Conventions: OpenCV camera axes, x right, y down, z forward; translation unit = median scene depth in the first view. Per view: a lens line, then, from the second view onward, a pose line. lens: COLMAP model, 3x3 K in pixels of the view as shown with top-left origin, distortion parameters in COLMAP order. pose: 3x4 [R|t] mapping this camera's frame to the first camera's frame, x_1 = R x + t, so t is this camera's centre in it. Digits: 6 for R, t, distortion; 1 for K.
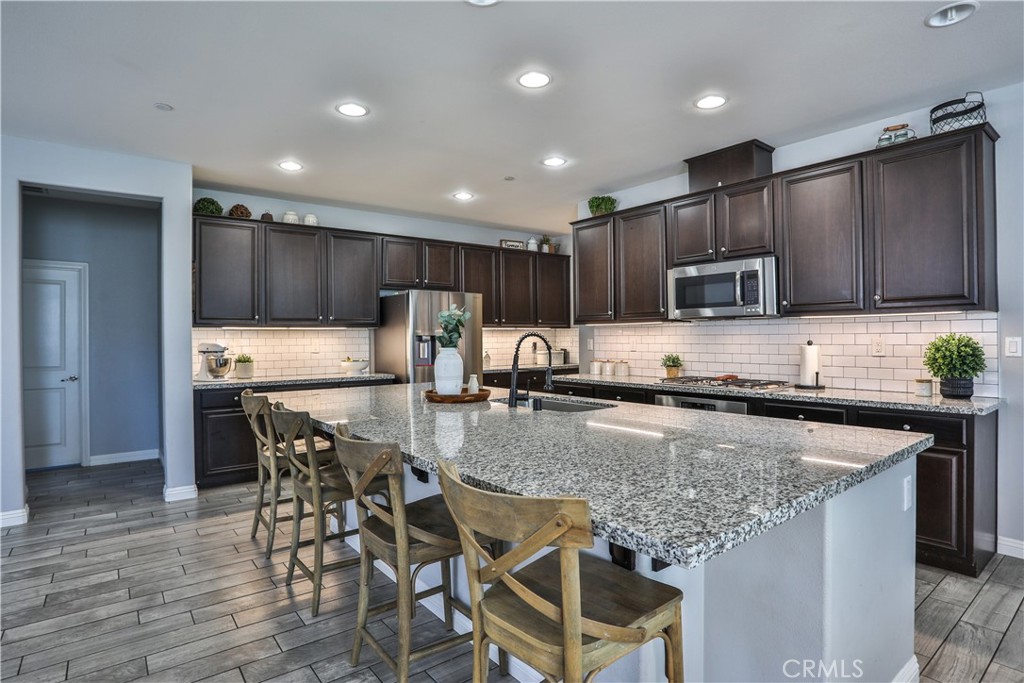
lens RADIAL K [[525.5, 0, 508.0], [0, 525.5, 339.9], [0, 0, 1]] dist [-0.082855, 0.038527]
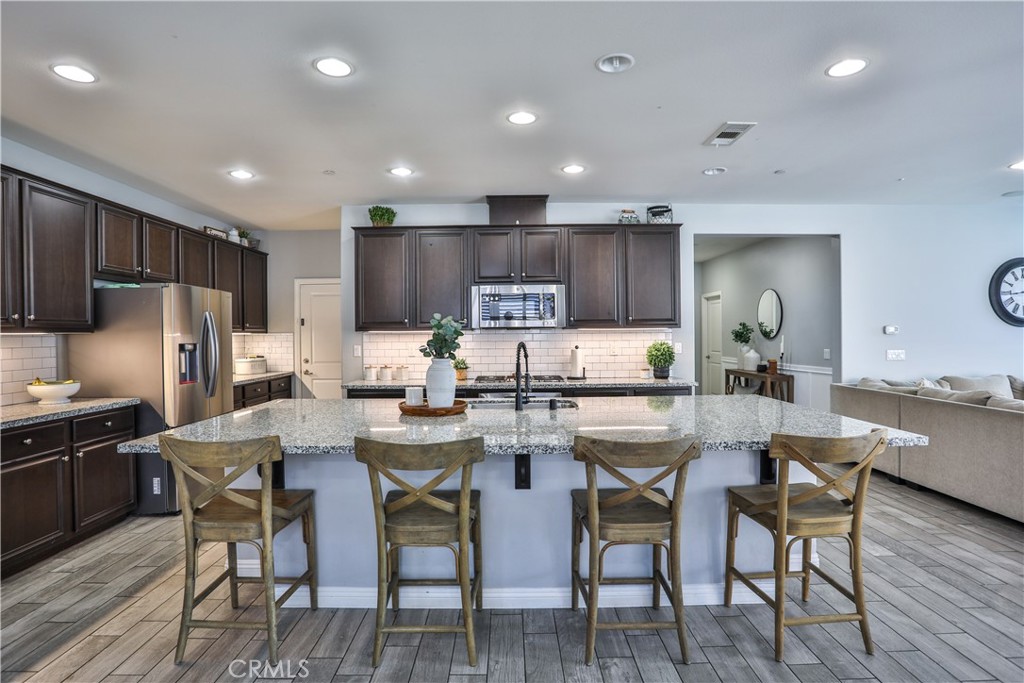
lens RADIAL K [[525.5, 0, 508.0], [0, 525.5, 339.9], [0, 0, 1]] dist [-0.082855, 0.038527]
pose [[0.631785, -0.004144, 0.775133, -0.564206], [0.006348, 0.999980, 0.000172, -0.013438], [-0.775118, 0.004812, 0.631799, 0.195574]]
